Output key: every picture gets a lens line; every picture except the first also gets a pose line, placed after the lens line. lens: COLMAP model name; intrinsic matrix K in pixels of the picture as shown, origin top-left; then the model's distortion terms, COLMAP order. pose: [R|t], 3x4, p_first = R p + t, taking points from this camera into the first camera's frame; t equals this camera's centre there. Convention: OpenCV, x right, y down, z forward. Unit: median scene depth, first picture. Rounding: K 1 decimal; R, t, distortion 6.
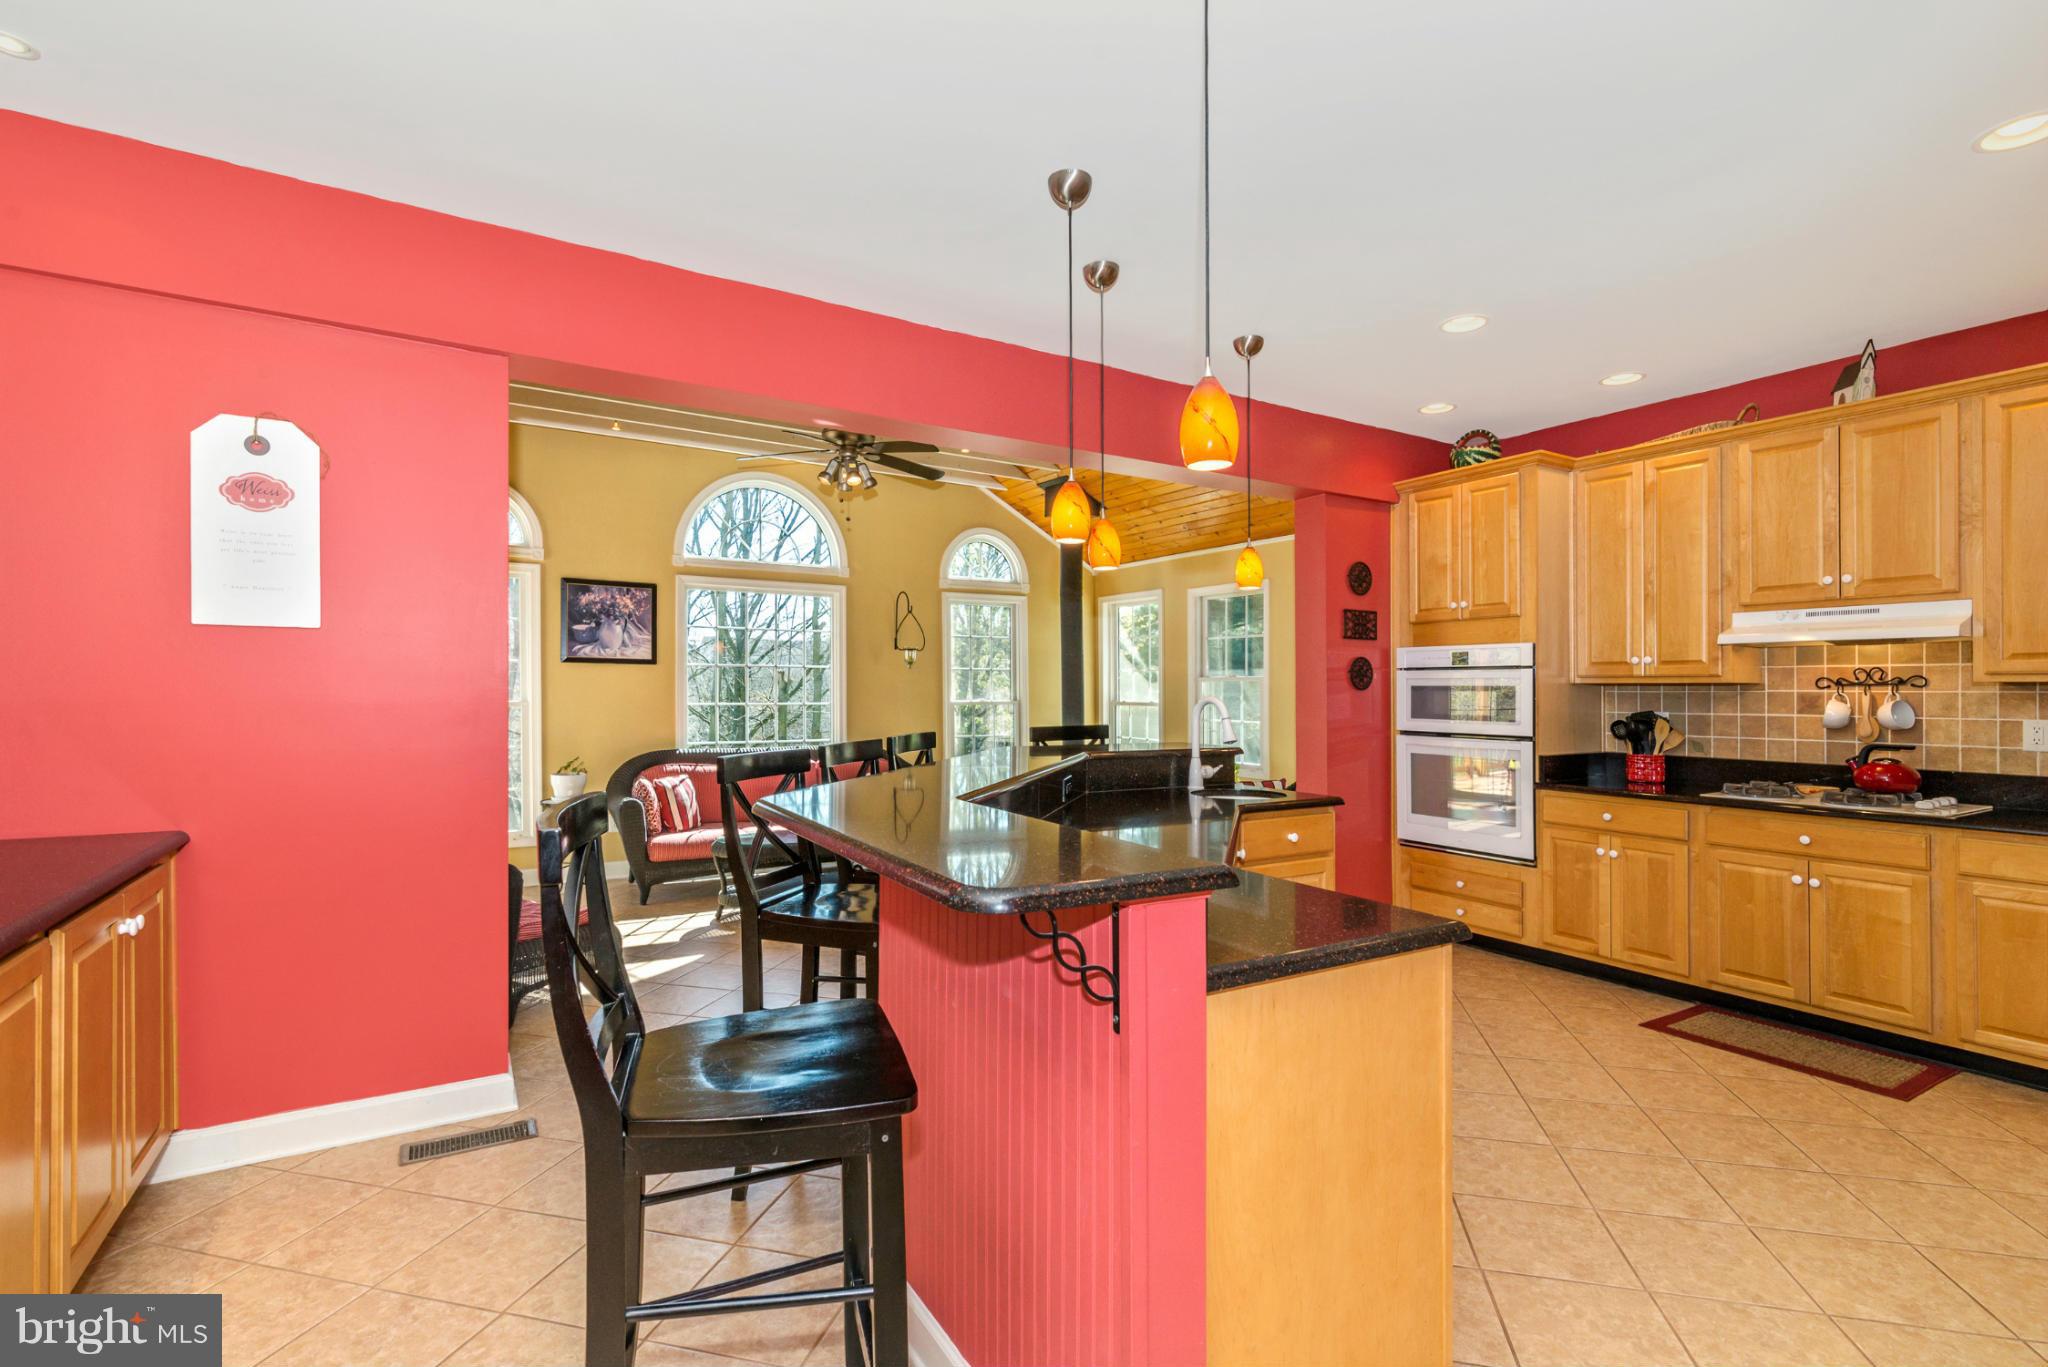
lens RADIAL K [[932.7, 0, 1030.2], [0, 932.7, 685.4], [0, 0, 1]] dist [-0.000566, -0.000124]
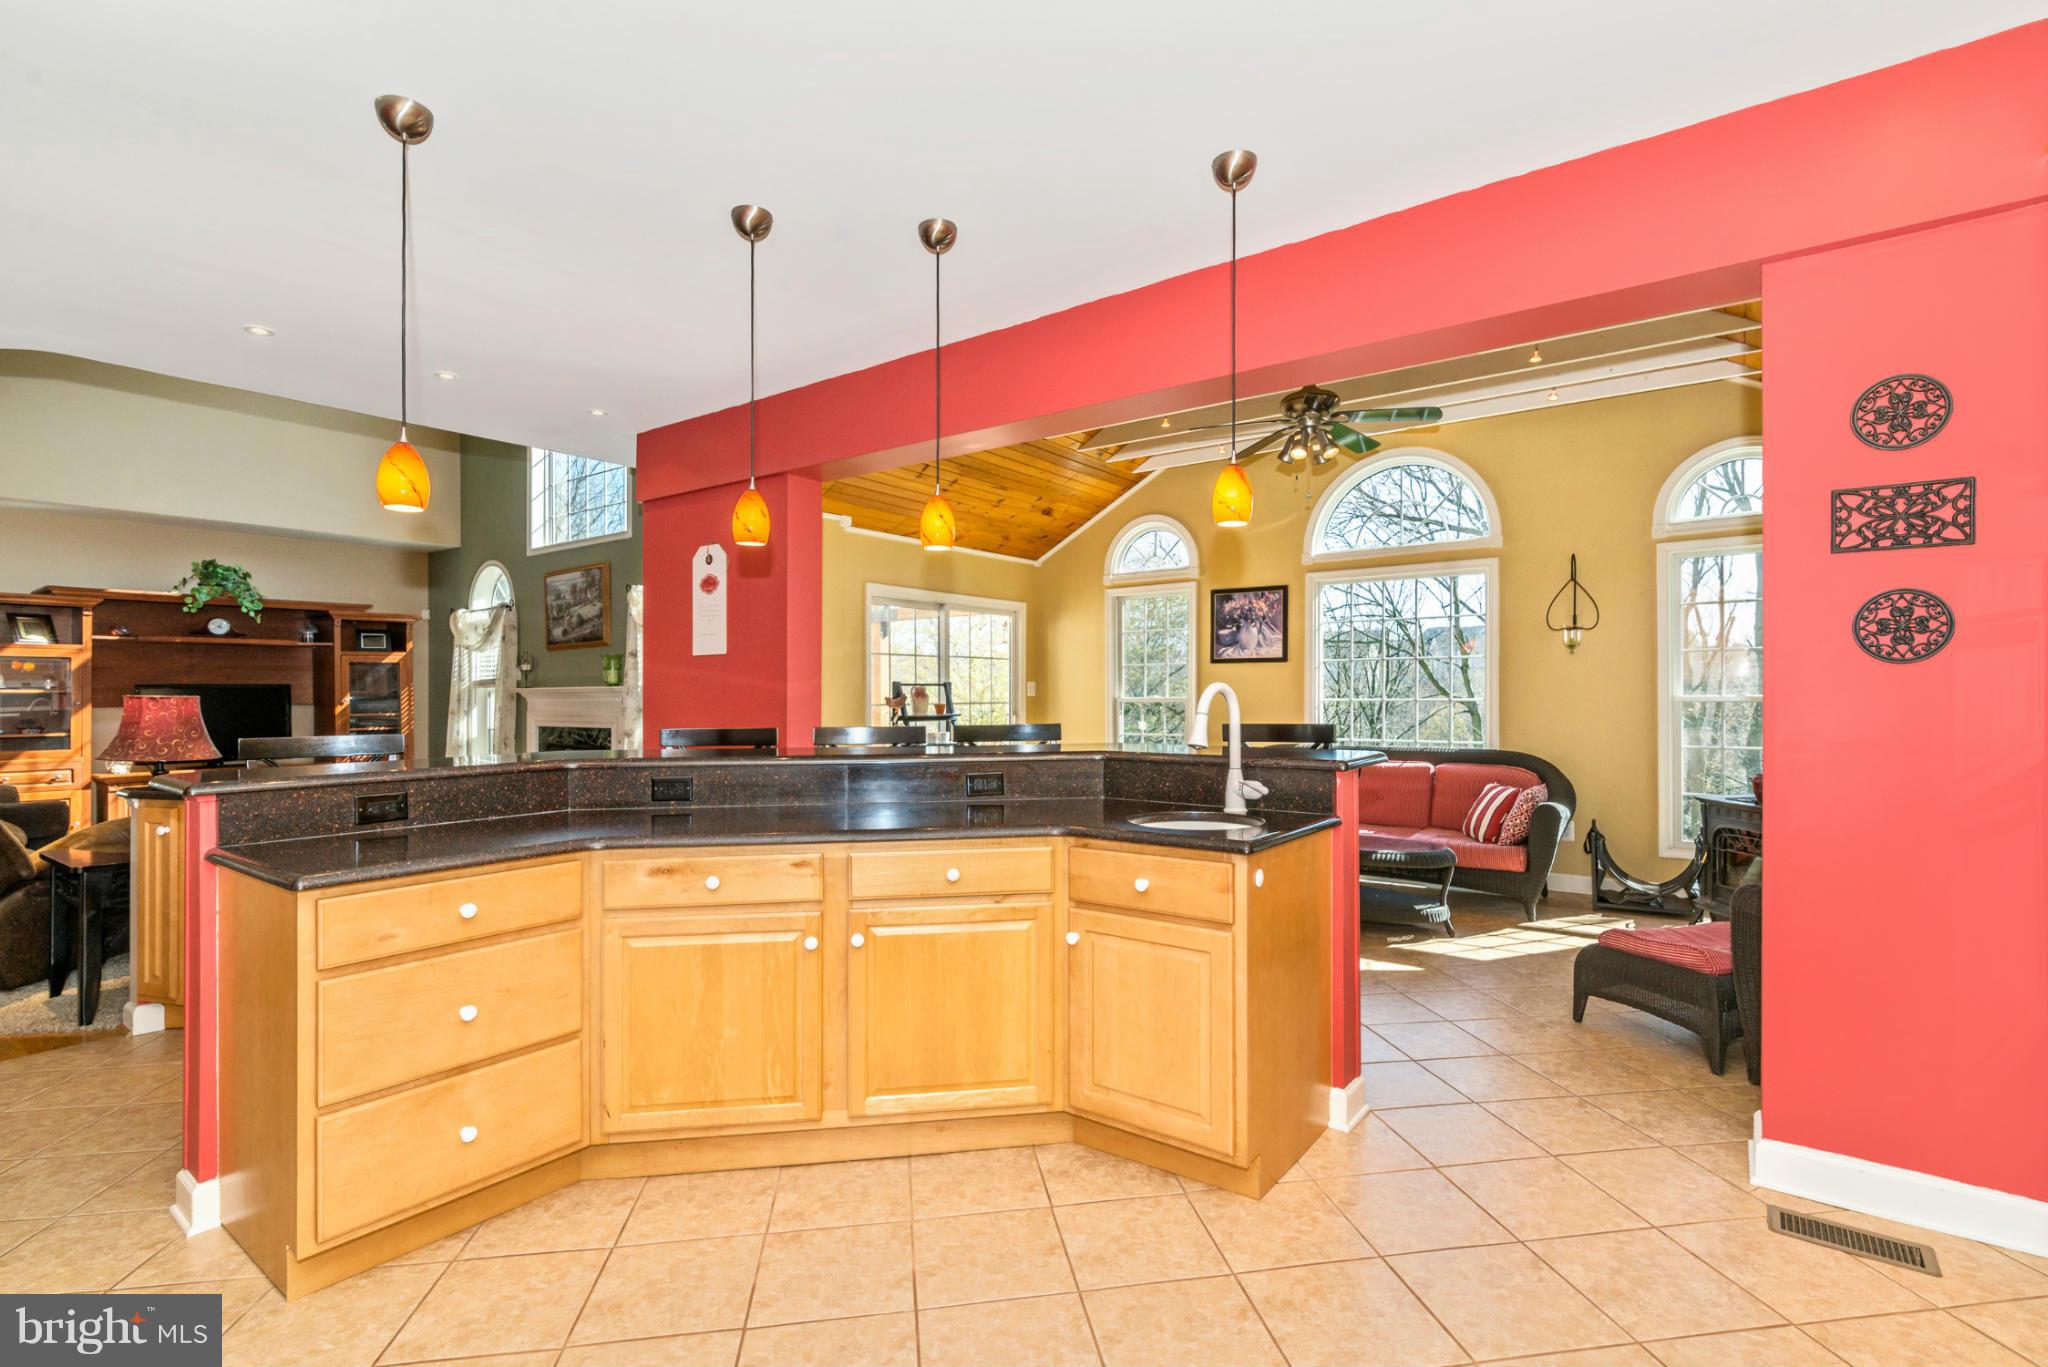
lens RADIAL K [[932.7, 0, 1041.5], [0, 932.7, 691.8], [0, 0, 1]] dist [-0.000566, -0.000124]
pose [[0.386301, -0.008496, -0.922334, 0.681420], [0.013458, 0.999903, -0.003574, 0.016324], [0.922275, -0.011032, 0.386378, 0.508733]]
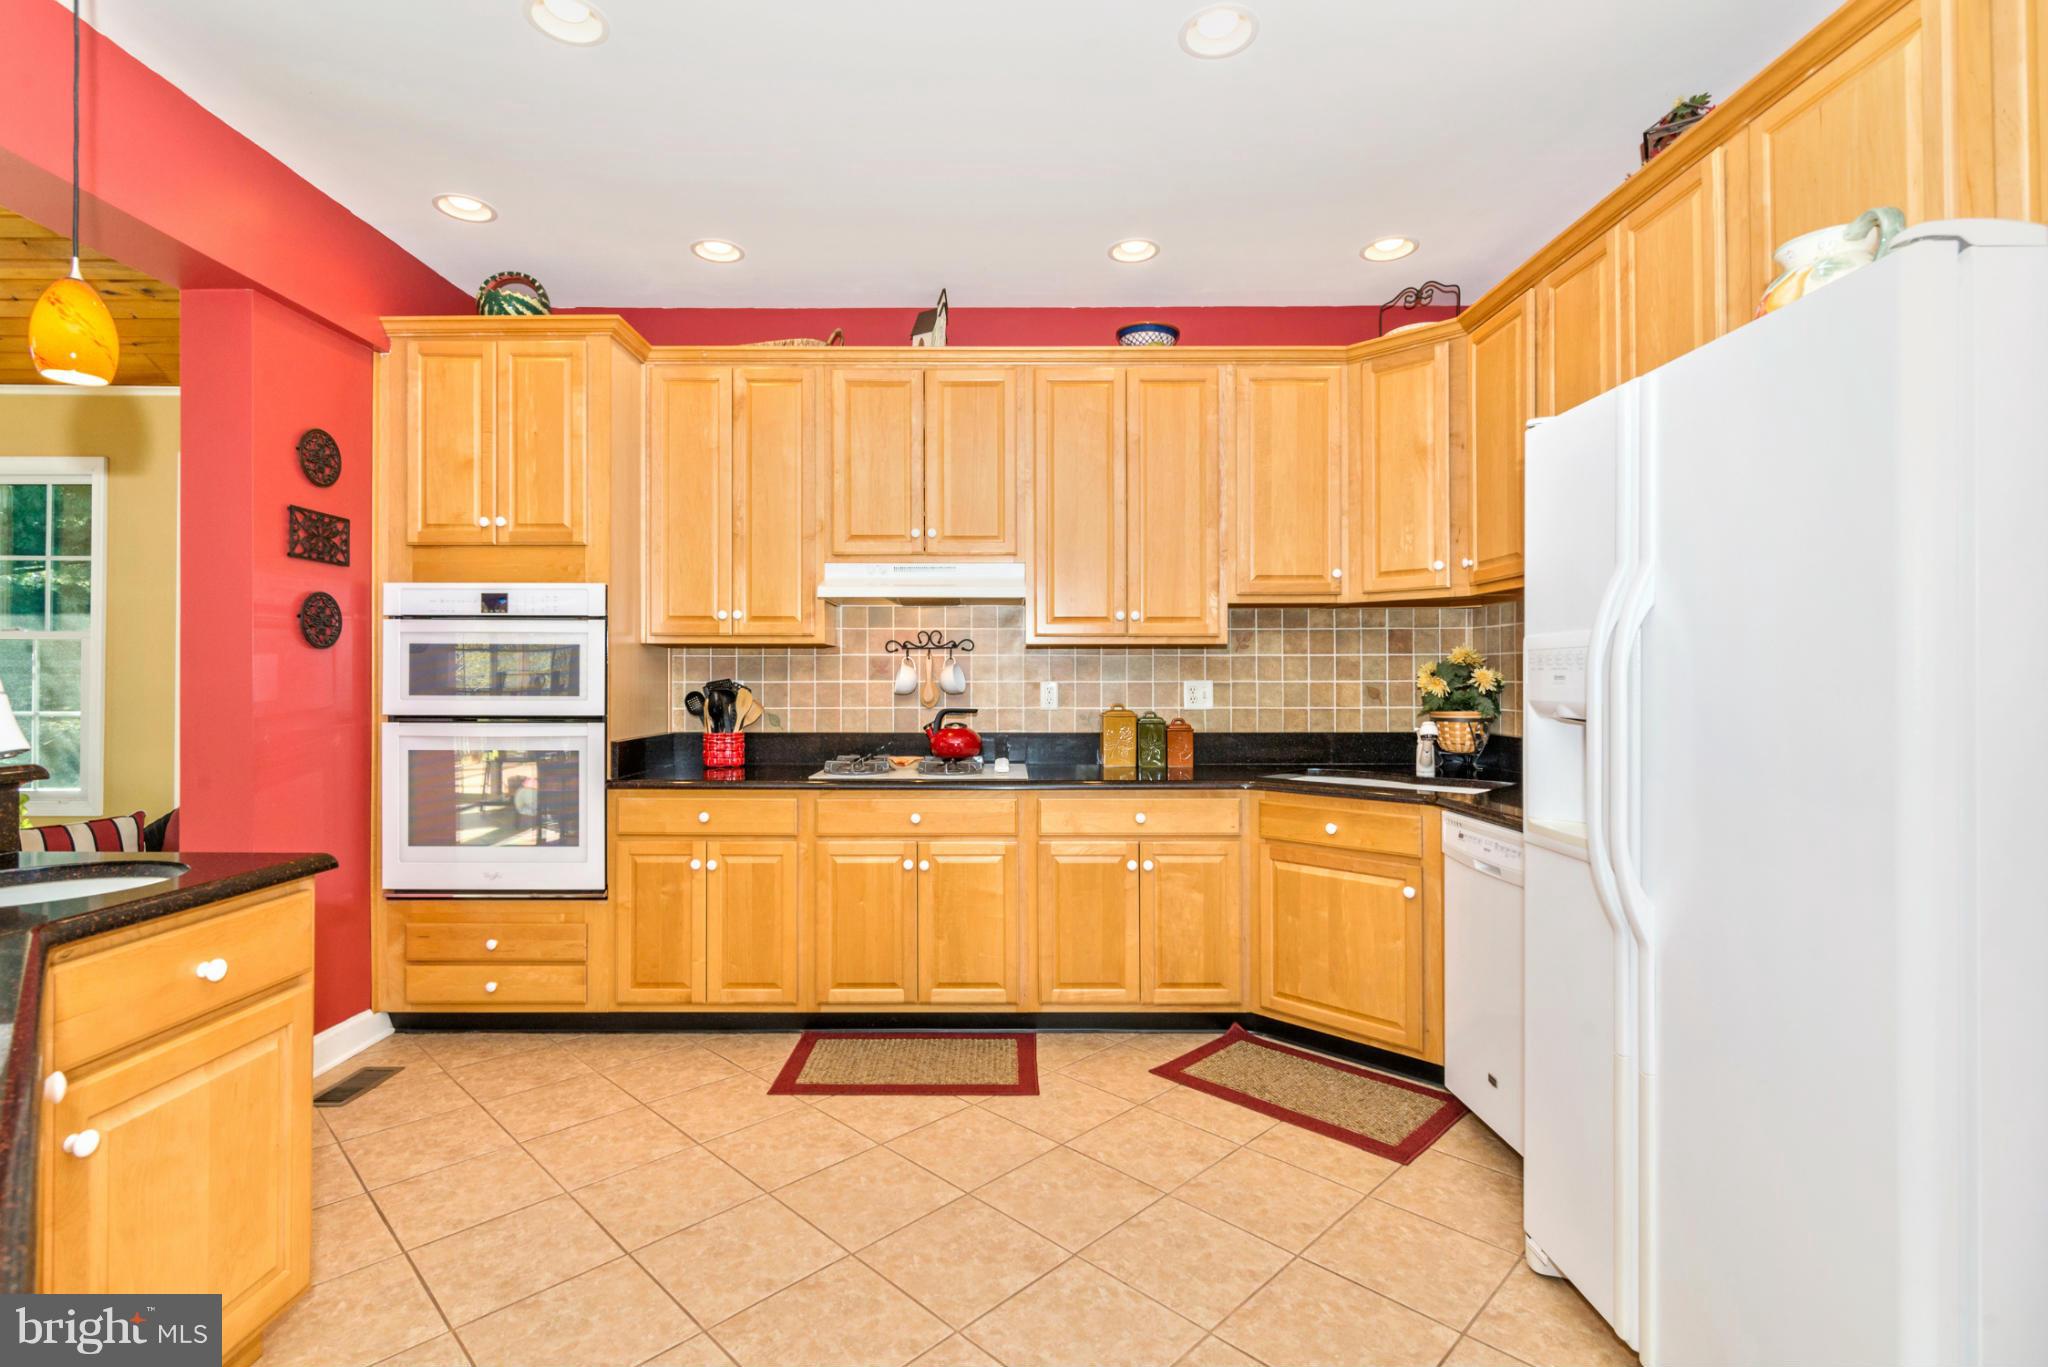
lens RADIAL K [[969.9, 0, 1005.2], [0, 969.9, 660.3], [0, 0, 1]] dist [0.003187, -0.000120]
pose [[0.529358, 0.010317, 0.848336, 0.073286], [-0.003254, 0.999943, -0.010130, 0.019386], [-0.848393, 0.002602, 0.529361, 0.351496]]
